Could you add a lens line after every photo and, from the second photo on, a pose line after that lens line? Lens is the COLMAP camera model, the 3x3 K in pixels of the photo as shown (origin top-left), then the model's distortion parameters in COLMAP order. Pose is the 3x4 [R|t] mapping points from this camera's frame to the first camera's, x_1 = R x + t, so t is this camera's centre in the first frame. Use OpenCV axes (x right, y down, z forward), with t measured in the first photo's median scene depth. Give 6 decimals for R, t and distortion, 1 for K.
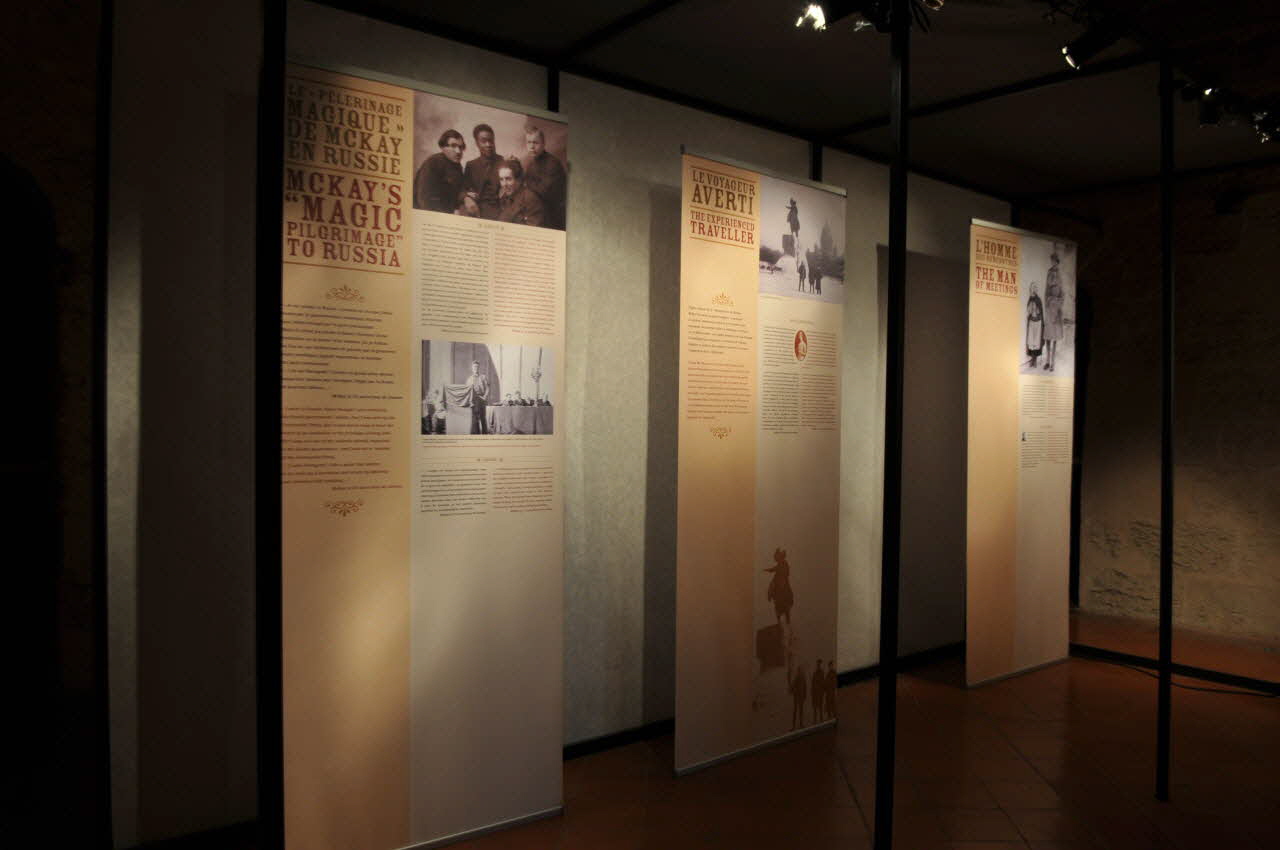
lens RADIAL K [[902.9, 0, 640.0], [0, 902.9, 425.0], [0, 0, 1]] dist [-0.016279, -0.036795]
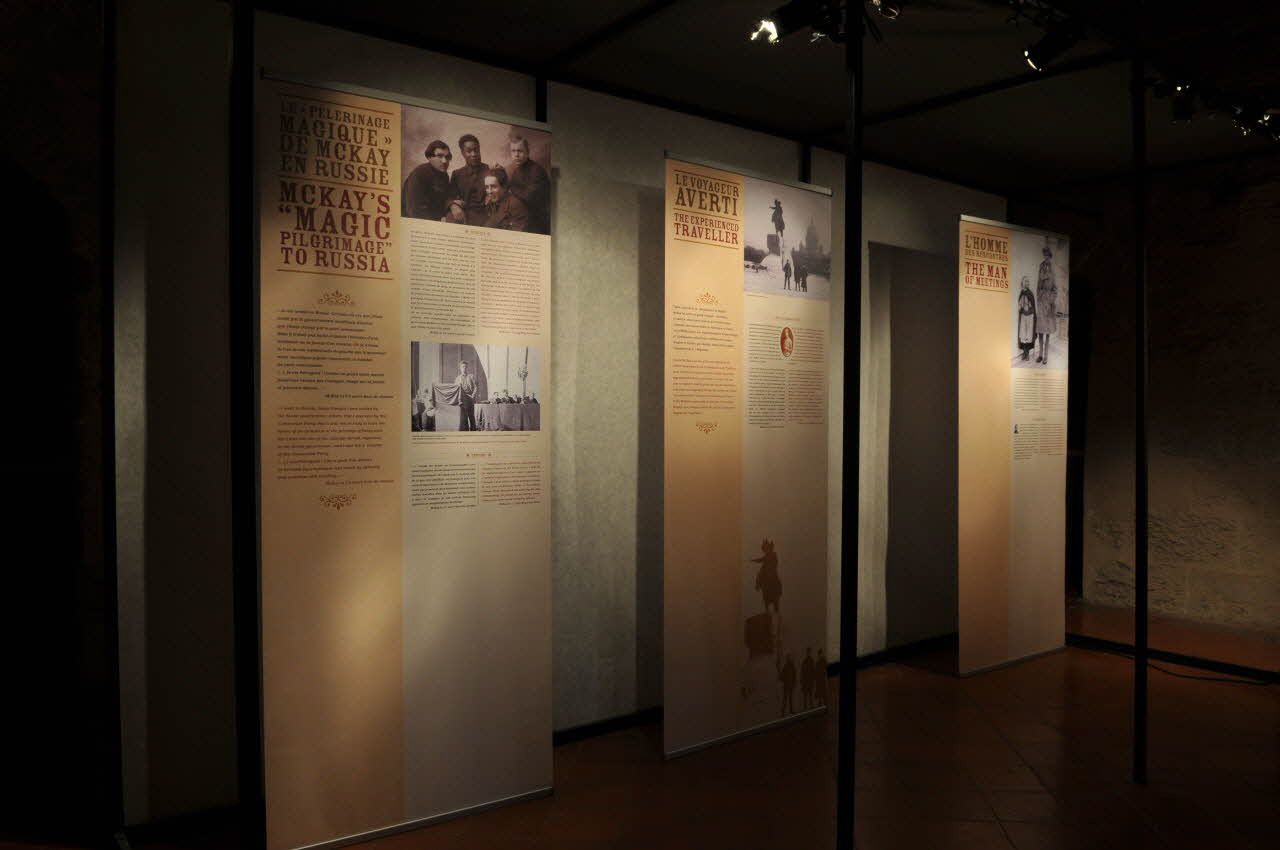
lens RADIAL K [[902.9, 0, 640.0], [0, 902.9, 425.0], [0, 0, 1]] dist [-0.016279, -0.036795]
pose [[0.999622, -0.009341, -0.025870, 0.046458], [0.009431, 0.999950, 0.003367, 0.001686], [0.025837, -0.003610, 0.999660, -0.040363]]
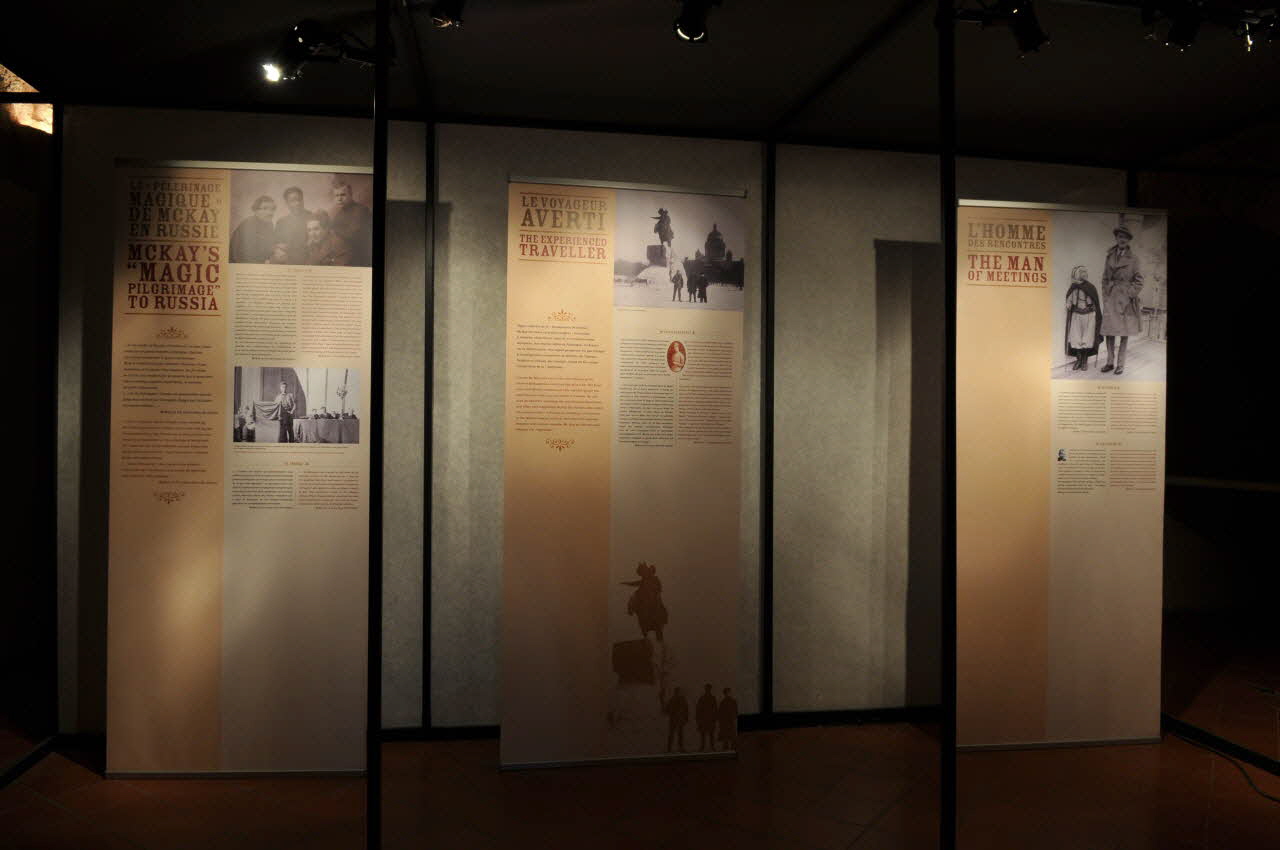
lens RADIAL K [[902.9, 0, 640.0], [0, 902.9, 425.0], [0, 0, 1]] dist [-0.016279, -0.036795]
pose [[0.877857, -0.003909, -0.478908, 0.774011], [-0.006897, 0.999760, -0.020803, 0.008140], [0.478874, 0.021565, 0.877619, 0.159386]]
